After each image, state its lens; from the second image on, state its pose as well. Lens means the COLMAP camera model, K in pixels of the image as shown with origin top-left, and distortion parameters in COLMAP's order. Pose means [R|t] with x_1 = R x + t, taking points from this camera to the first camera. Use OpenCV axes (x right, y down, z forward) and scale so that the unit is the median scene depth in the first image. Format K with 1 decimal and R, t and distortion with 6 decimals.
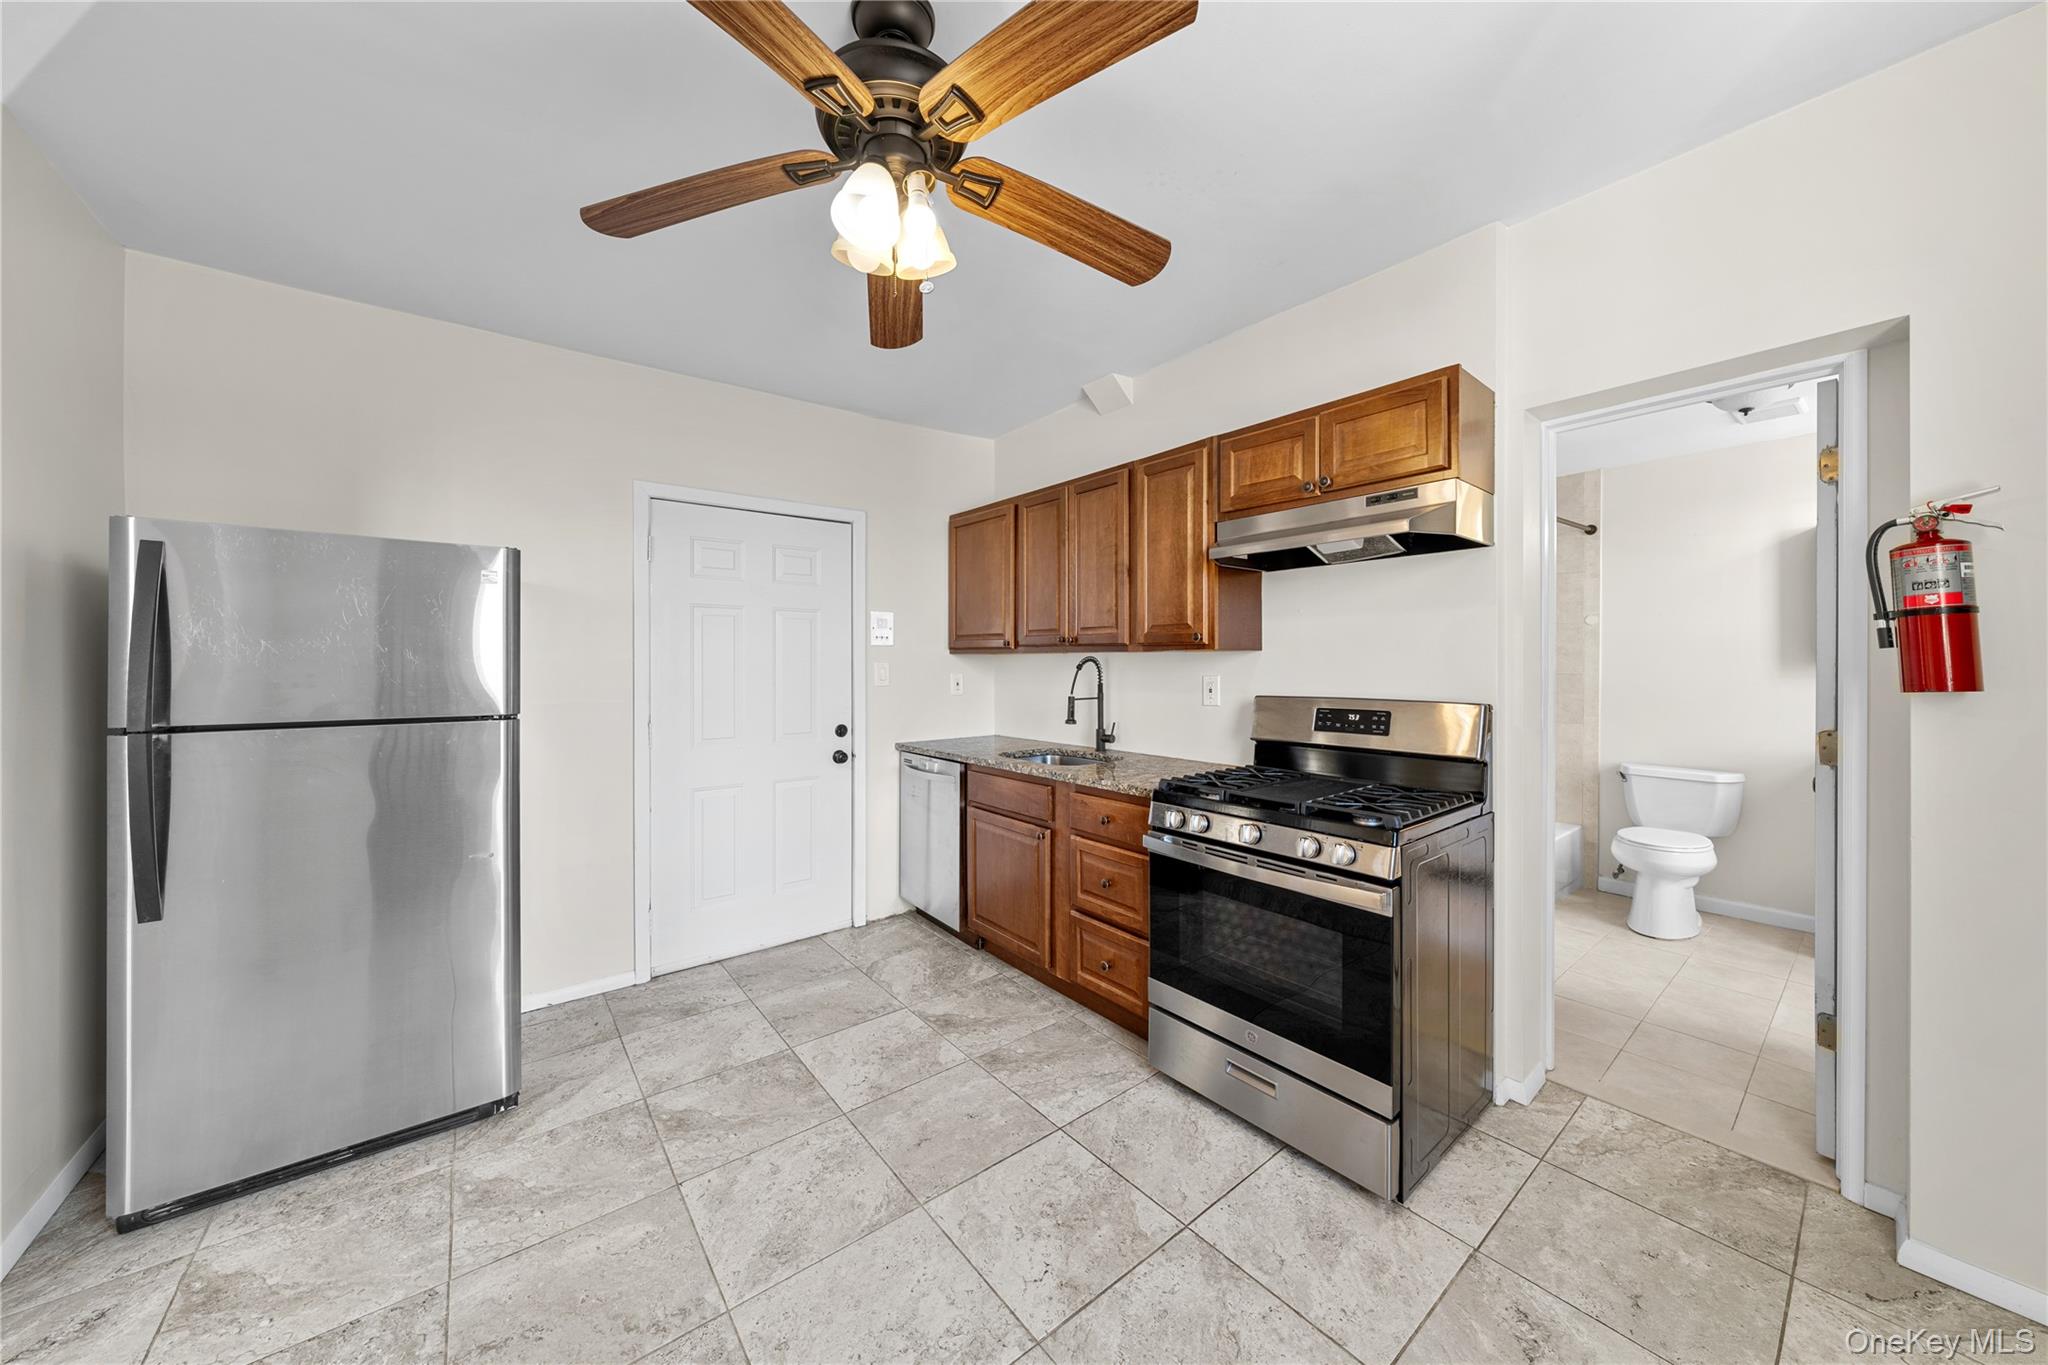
lens RADIAL K [[699.1, 0, 1026.5], [0, 699.1, 666.6], [0, 0, 1]] dist [0.000096, -0.000125]
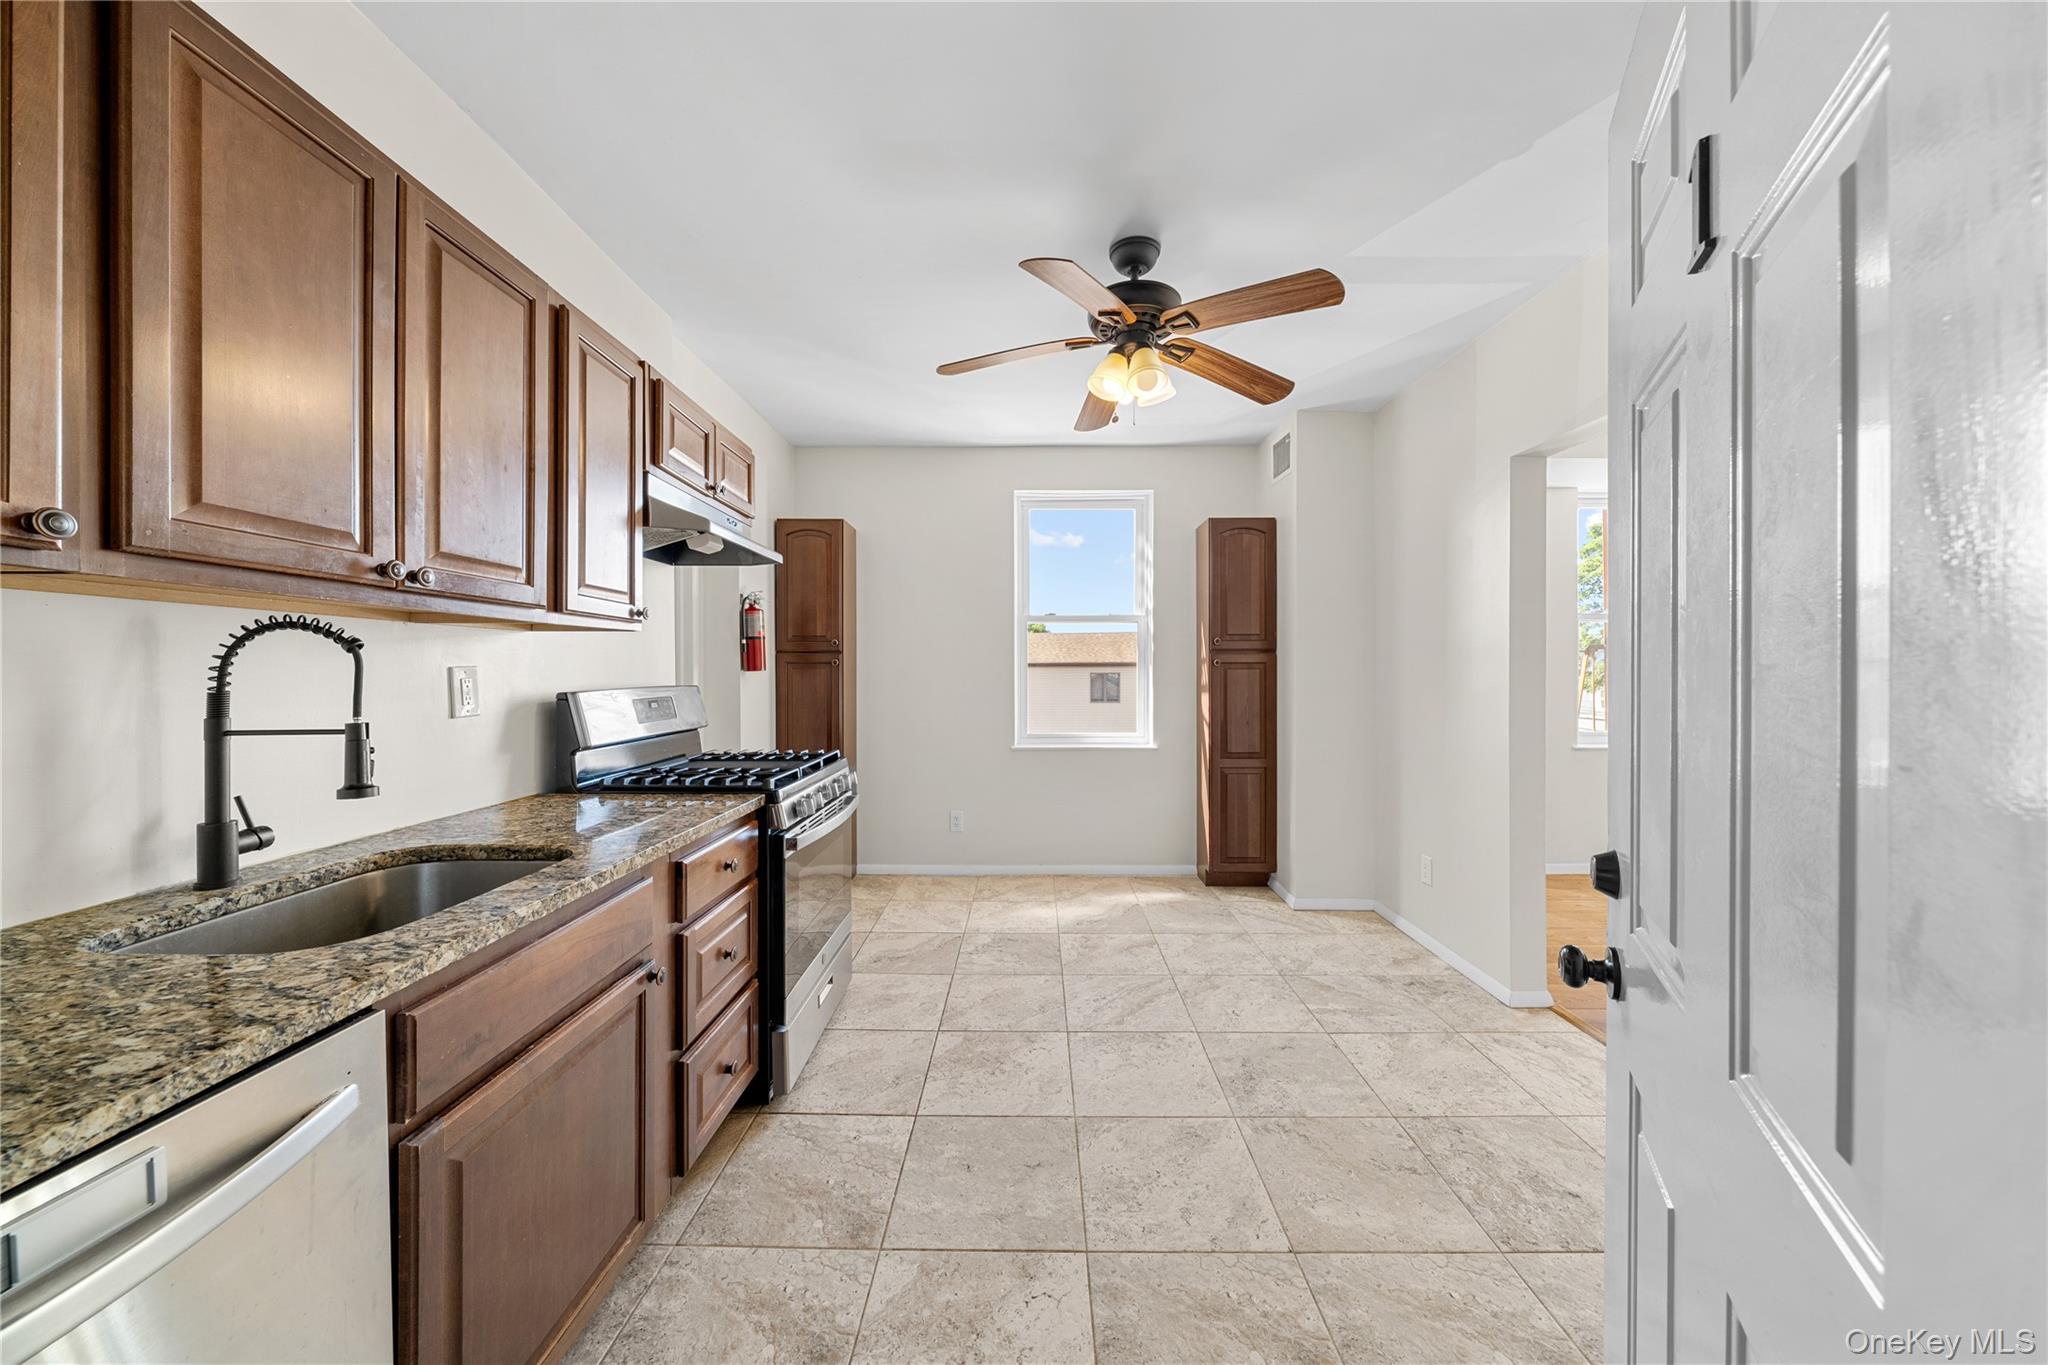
lens RADIAL K [[693.9, 0, 1030.6], [0, 693.9, 671.3], [0, 0, 1]] dist [-0.000035, -0.000096]
pose [[-0.780110, 0.001941, 0.625639, -0.543640], [0.005375, 0.999979, 0.003600, 0.019505], [-0.625619, 0.006171, -0.780105, 1.295343]]
